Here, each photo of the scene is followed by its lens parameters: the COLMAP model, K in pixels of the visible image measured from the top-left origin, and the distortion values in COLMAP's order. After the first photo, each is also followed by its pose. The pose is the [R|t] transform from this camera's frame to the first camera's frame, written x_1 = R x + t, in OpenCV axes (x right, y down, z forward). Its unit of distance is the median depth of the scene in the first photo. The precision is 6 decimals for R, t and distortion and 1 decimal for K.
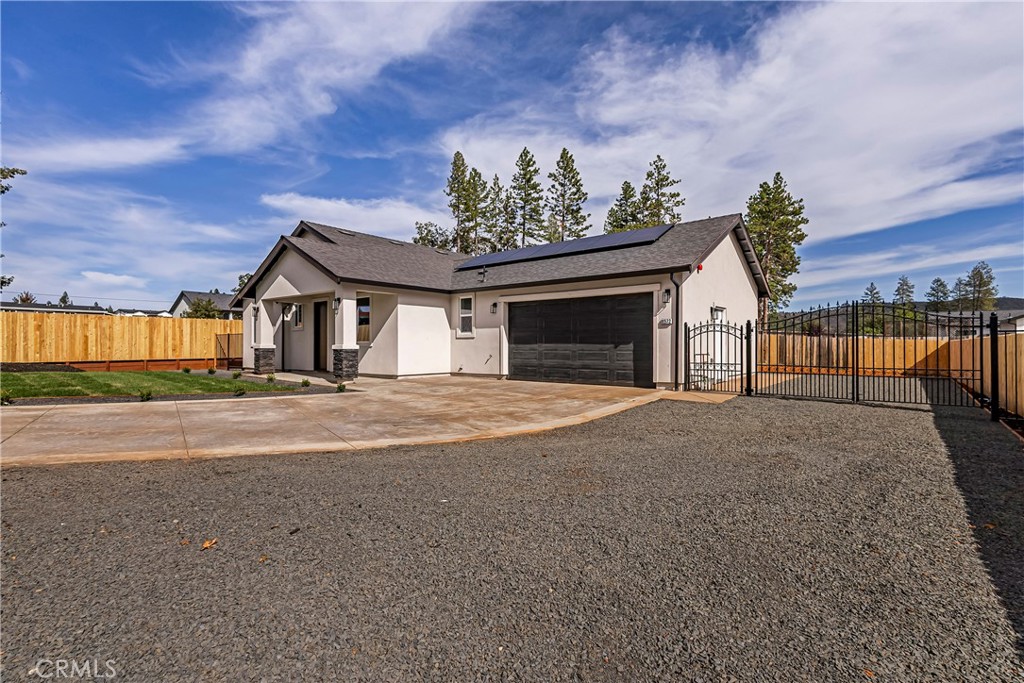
lens RADIAL K [[474.8, 0, 520.1], [0, 474.8, 332.7], [0, 0, 1]] dist [0.018792, -0.006581]
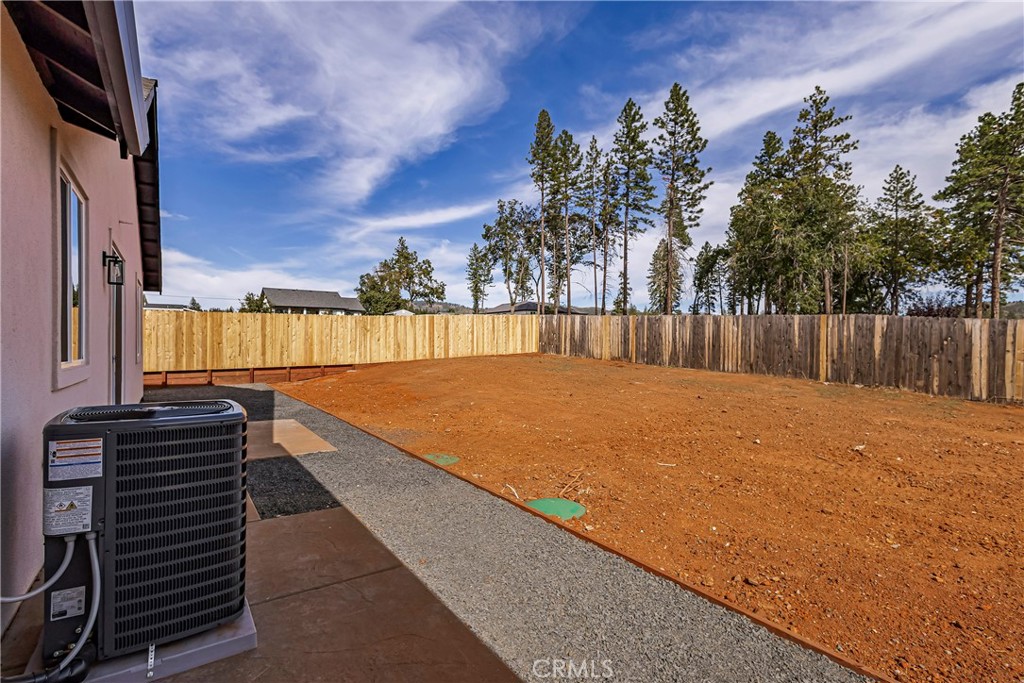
lens RADIAL K [[474.8, 0, 517.3], [0, 474.8, 343.3], [0, 0, 1]] dist [0.018792, -0.006581]
pose [[0.962465, 0.004109, -0.271374, 0.048680], [0.003569, 0.999607, 0.027793, 0.003367], [0.271382, -0.027719, 0.962073, 0.157396]]
